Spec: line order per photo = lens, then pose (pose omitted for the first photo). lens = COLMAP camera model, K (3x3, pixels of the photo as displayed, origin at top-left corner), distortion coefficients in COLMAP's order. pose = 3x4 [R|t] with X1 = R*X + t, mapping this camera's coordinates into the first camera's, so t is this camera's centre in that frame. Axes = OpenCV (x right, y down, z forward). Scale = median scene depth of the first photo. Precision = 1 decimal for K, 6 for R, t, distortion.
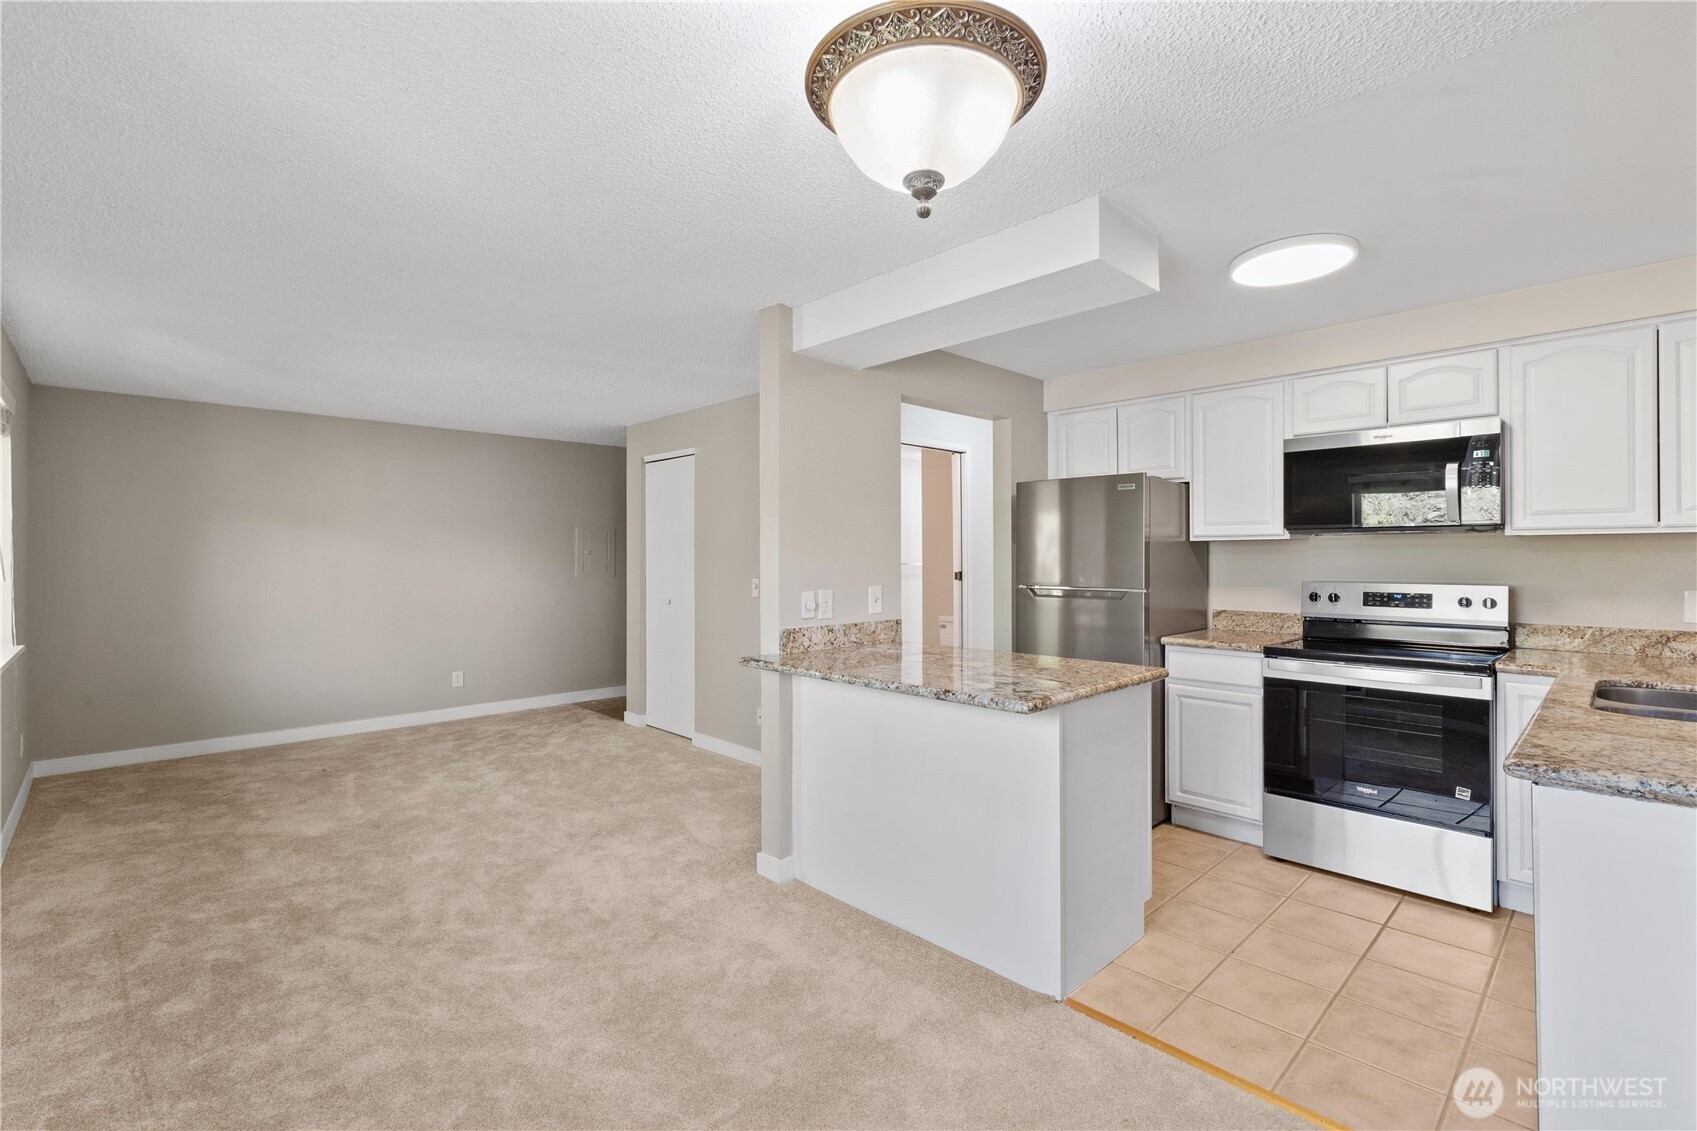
lens RADIAL K [[758.0, 0, 848.7], [0, 758.0, 558.5], [0, 0, 1]] dist [0.000074, -0.000266]
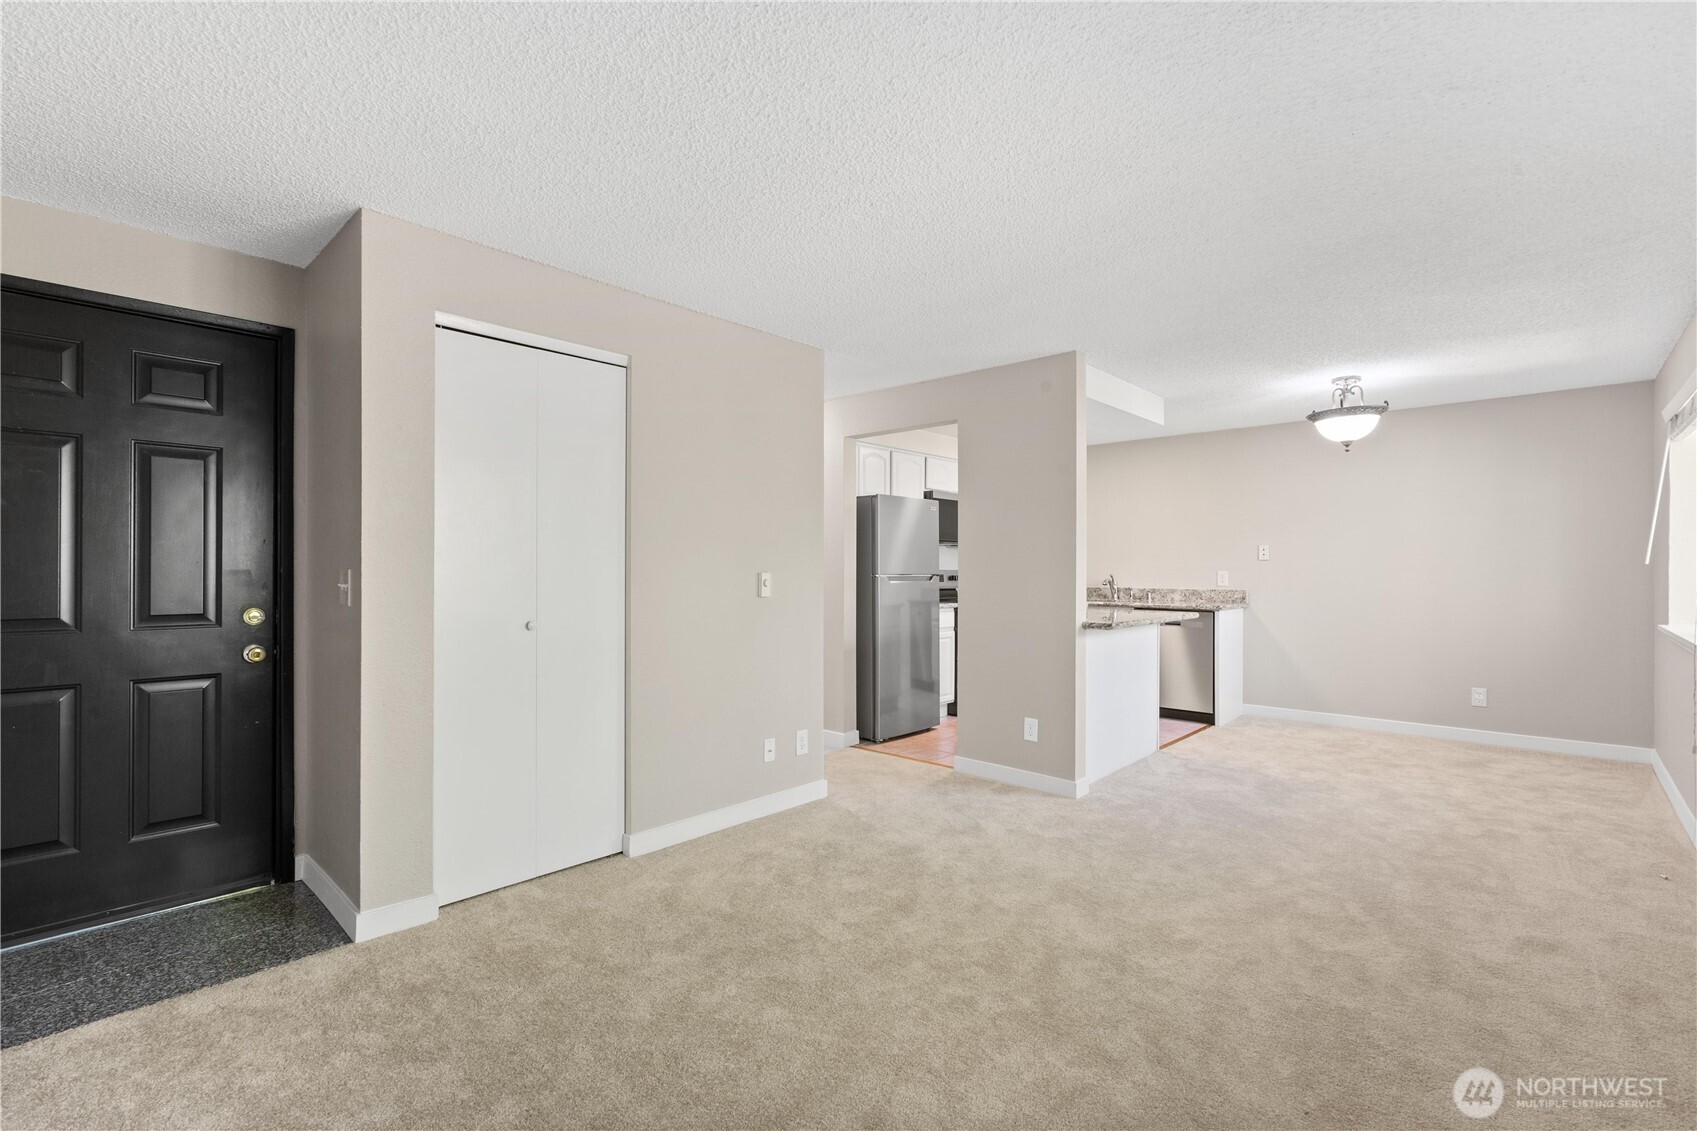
lens RADIAL K [[766.9, 0, 850.2], [0, 766.9, 567.0], [0, 0, 1]] dist [0.000589, 0.000040]
pose [[-0.060114, 0.003667, 0.998185, -1.219052], [0.002377, 0.999991, -0.003530, 0.030593], [-0.998189, 0.002160, -0.060122, 1.291554]]
